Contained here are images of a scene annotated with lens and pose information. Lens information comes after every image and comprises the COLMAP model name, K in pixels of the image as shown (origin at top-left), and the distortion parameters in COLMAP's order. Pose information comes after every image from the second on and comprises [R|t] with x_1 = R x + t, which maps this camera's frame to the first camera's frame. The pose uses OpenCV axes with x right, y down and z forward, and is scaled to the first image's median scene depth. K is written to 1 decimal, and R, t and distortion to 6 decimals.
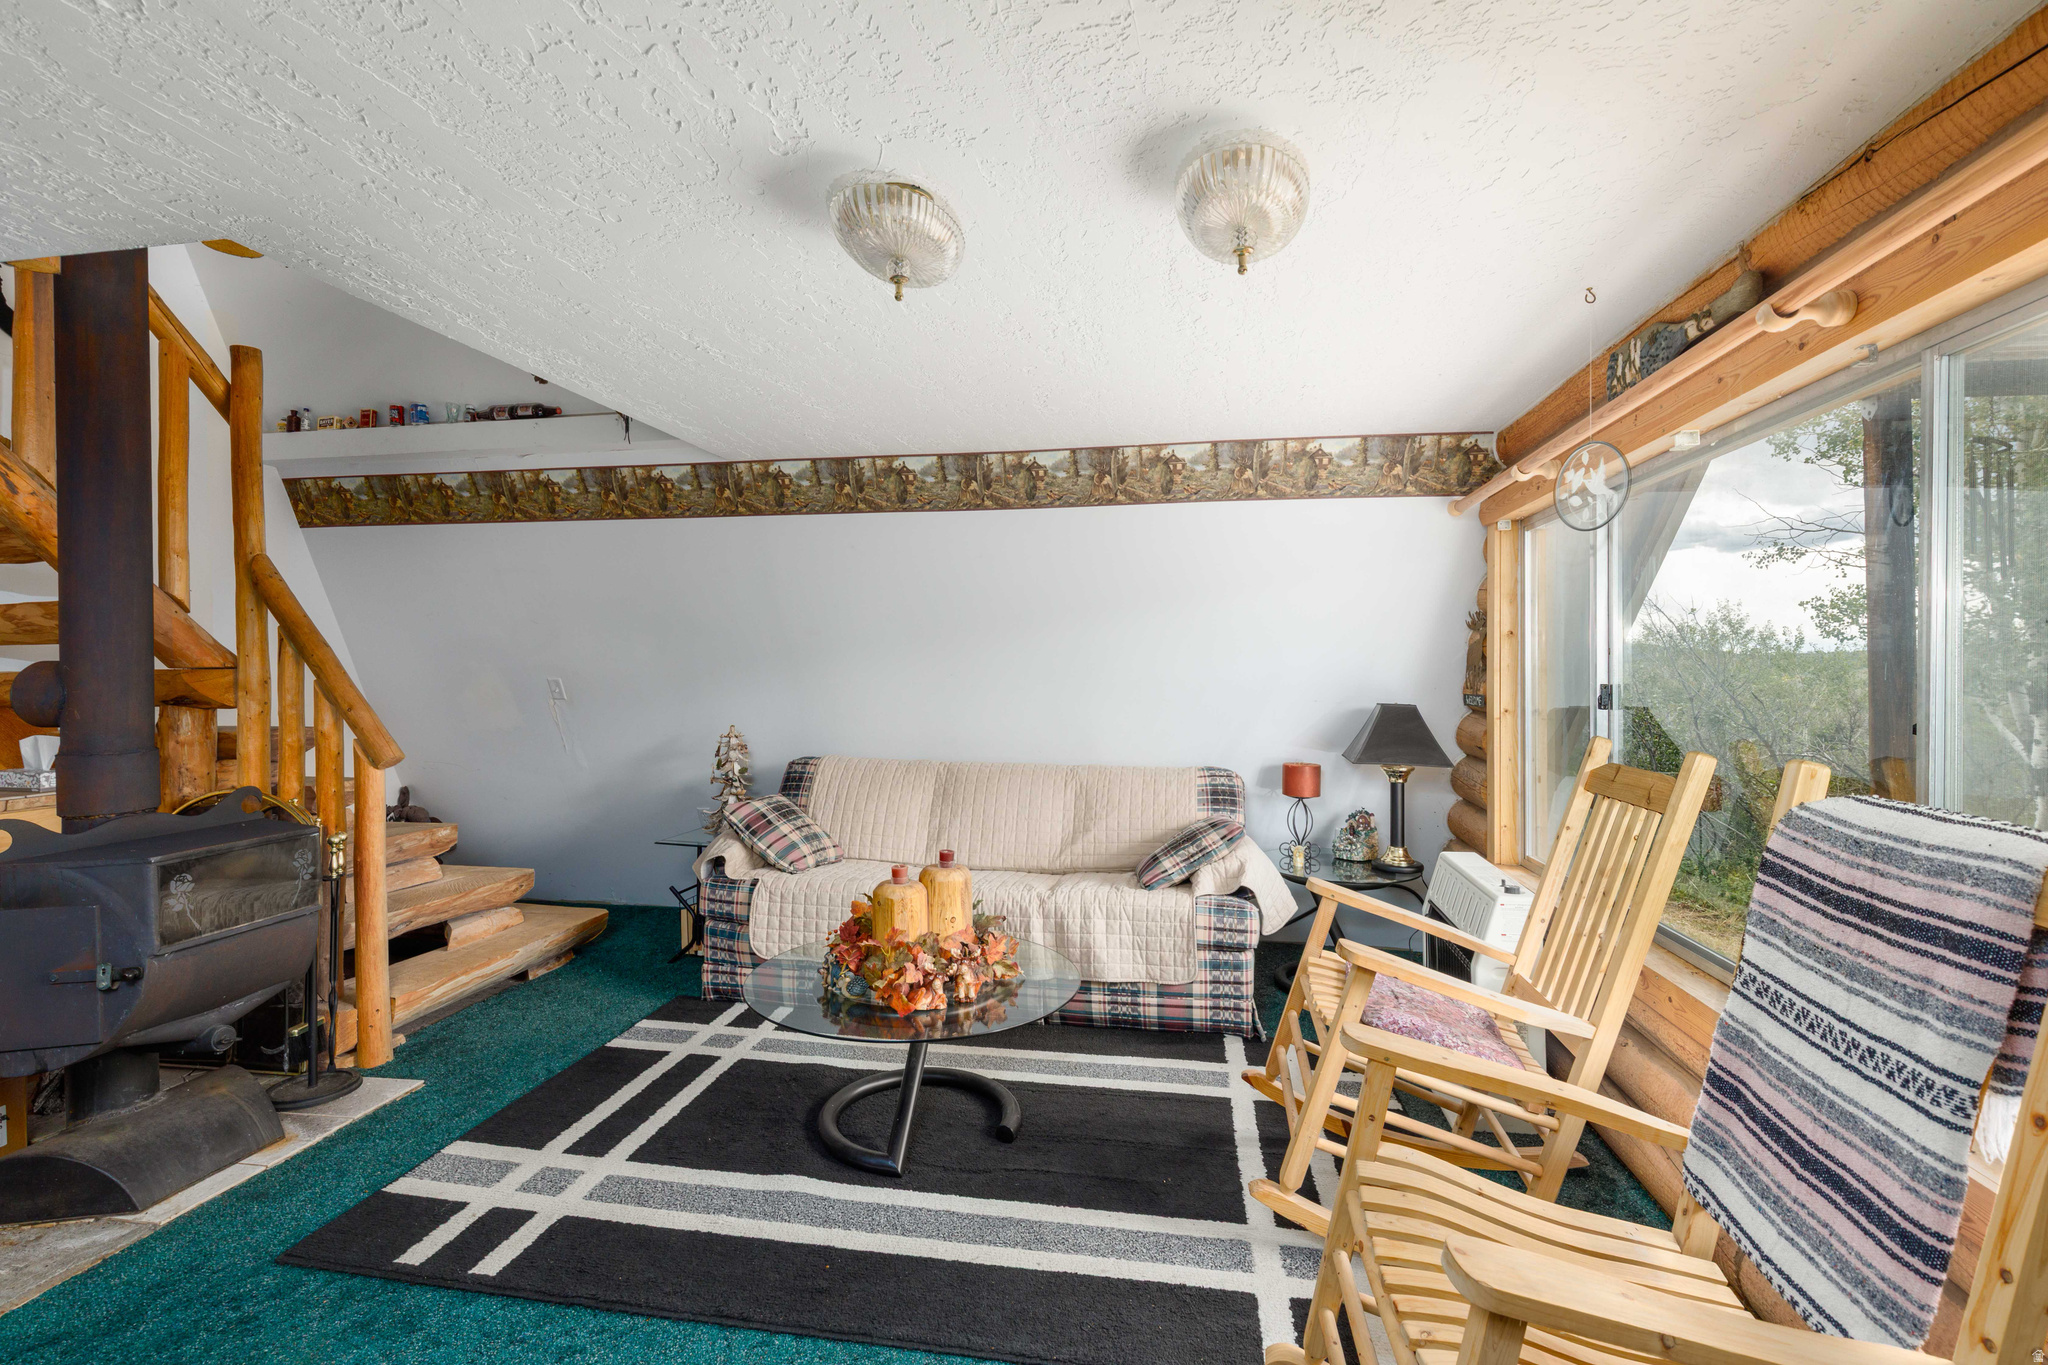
lens RADIAL K [[931.3, 0, 1030.9], [0, 931.3, 668.4], [0, 0, 1]] dist [0.004118, 0.000137]
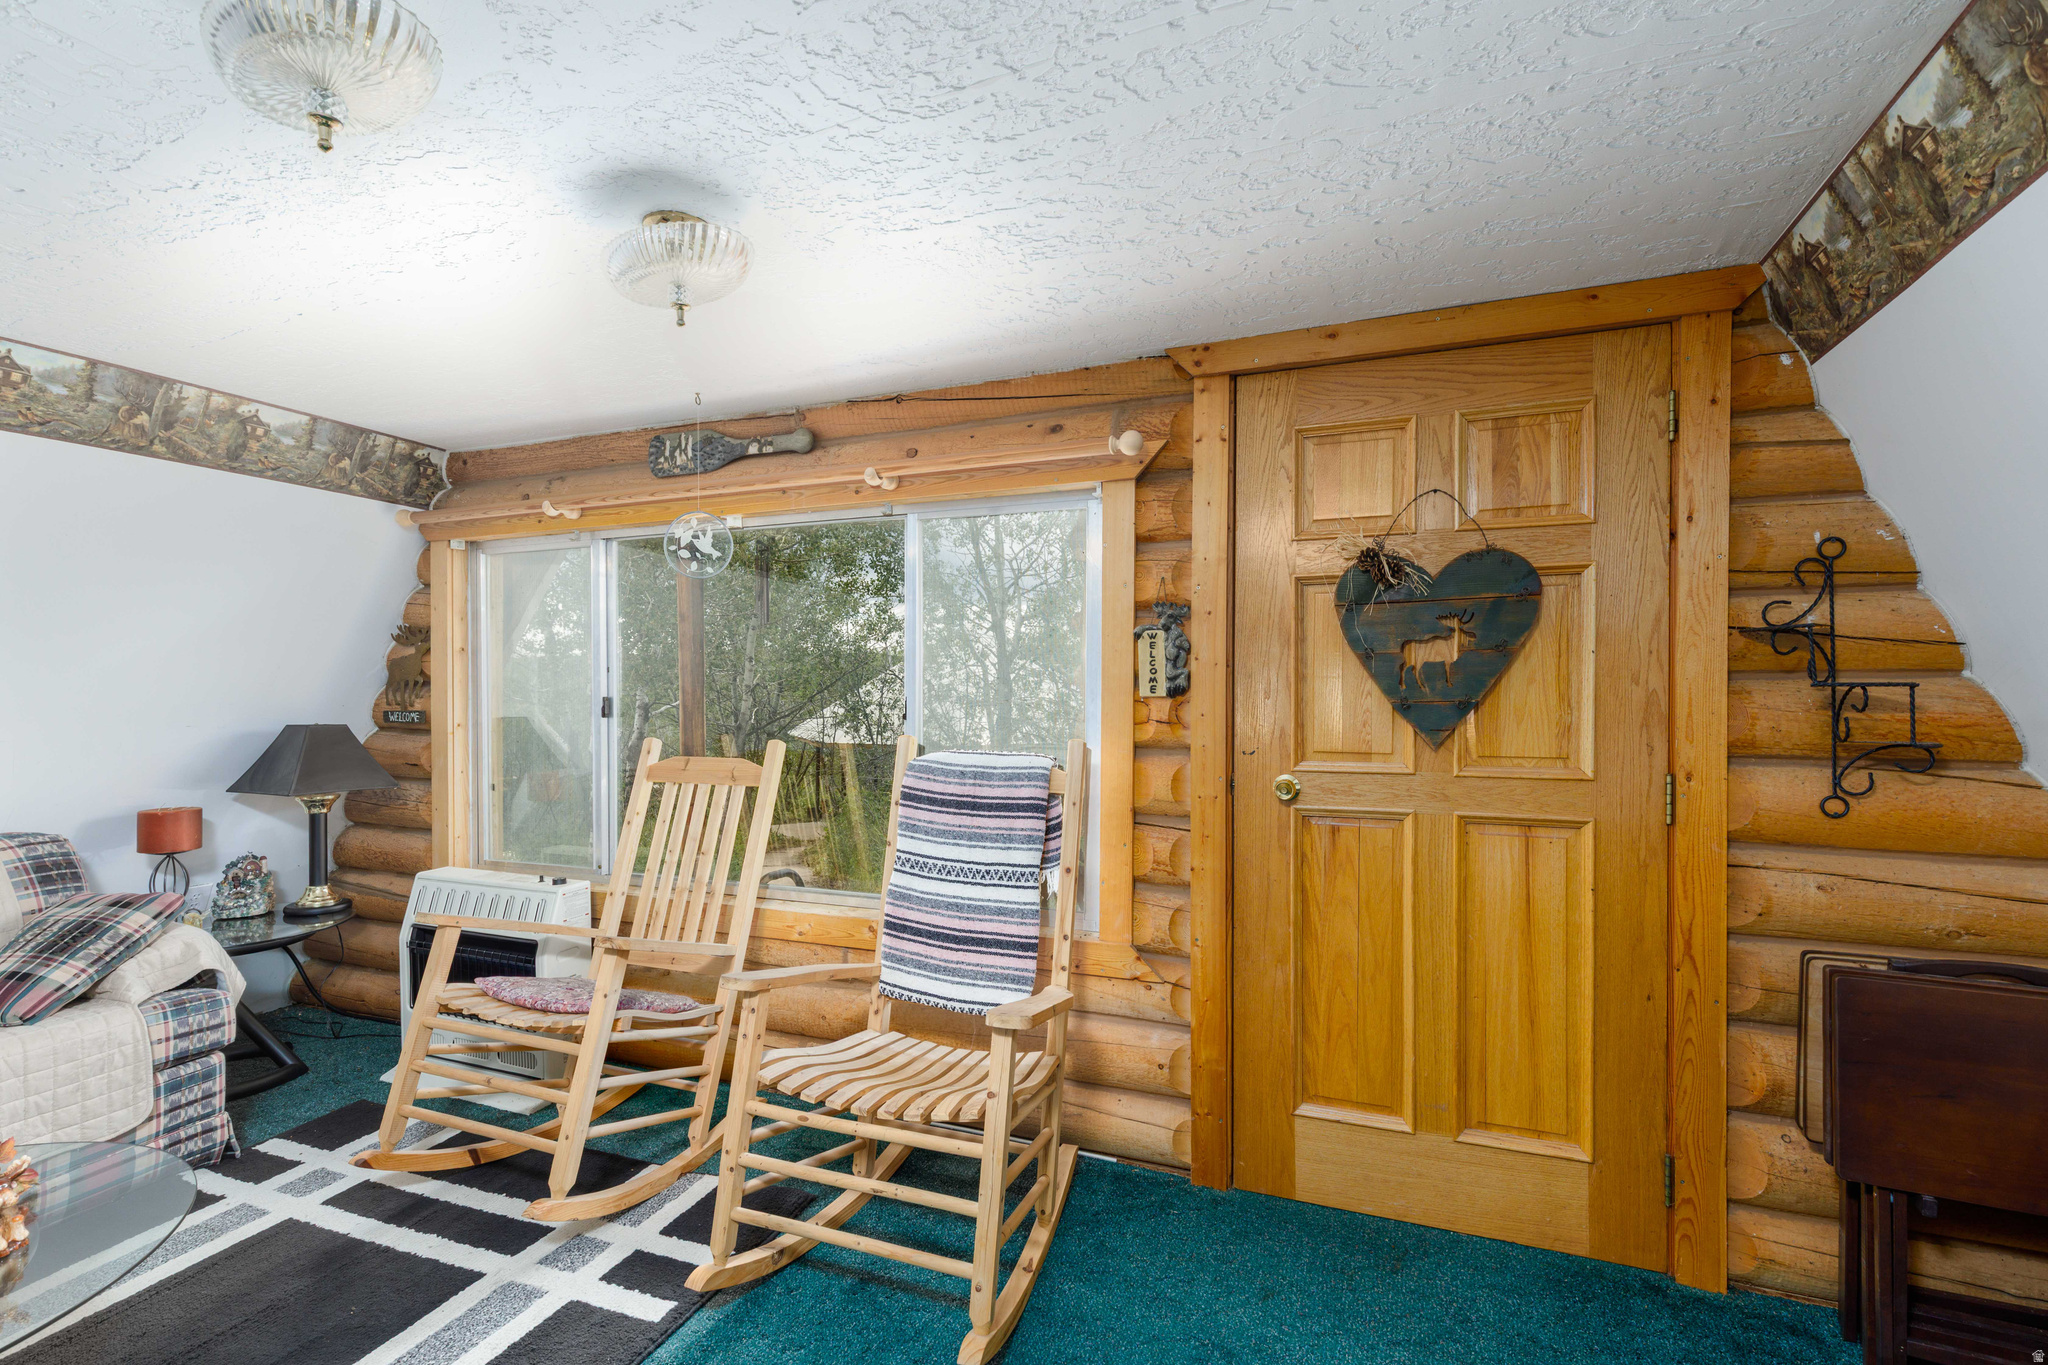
lens RADIAL K [[938.3, 0, 1021.9], [0, 938.3, 699.3], [0, 0, 1]] dist [0.005216, 0.000288]
pose [[0.192537, -0.017949, 0.981125, -0.401150], [0.001328, 0.999837, 0.018031, -0.001049], [-0.981289, -0.002168, 0.192530, 0.196481]]
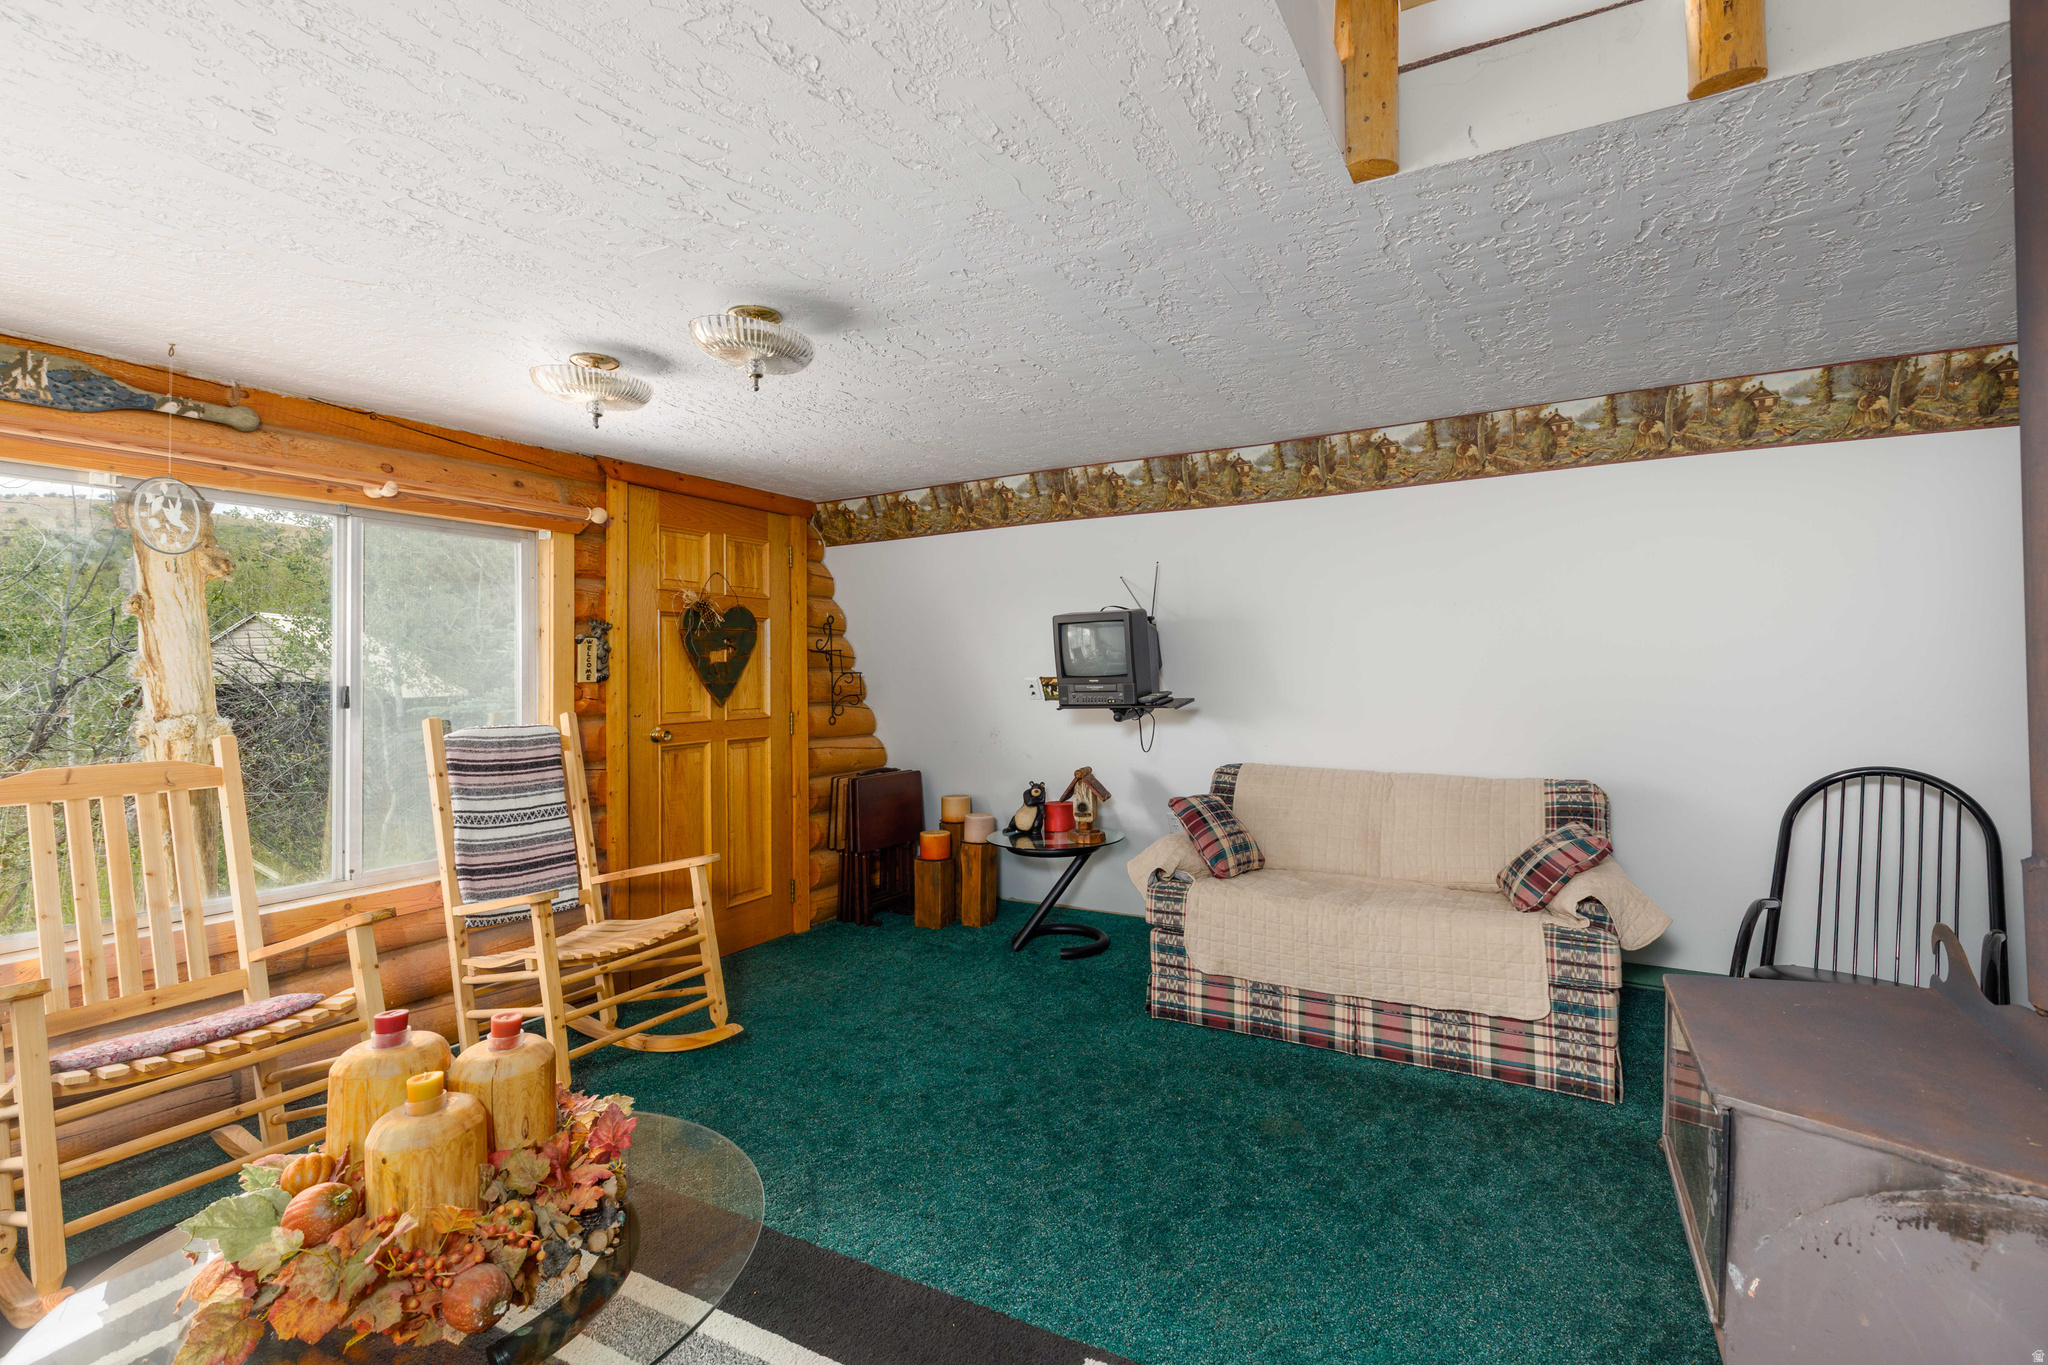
lens RADIAL K [[907.3, 0, 1024.0], [0, 907.3, 682.5], [0, 0, 1]] dist [0.003252, 0.000904]
pose [[-0.945830, -0.003657, 0.324643, -0.493349], [0.001007, 0.999899, 0.014198, -0.004085], [-0.324662, 0.013755, -0.945730, 1.125164]]
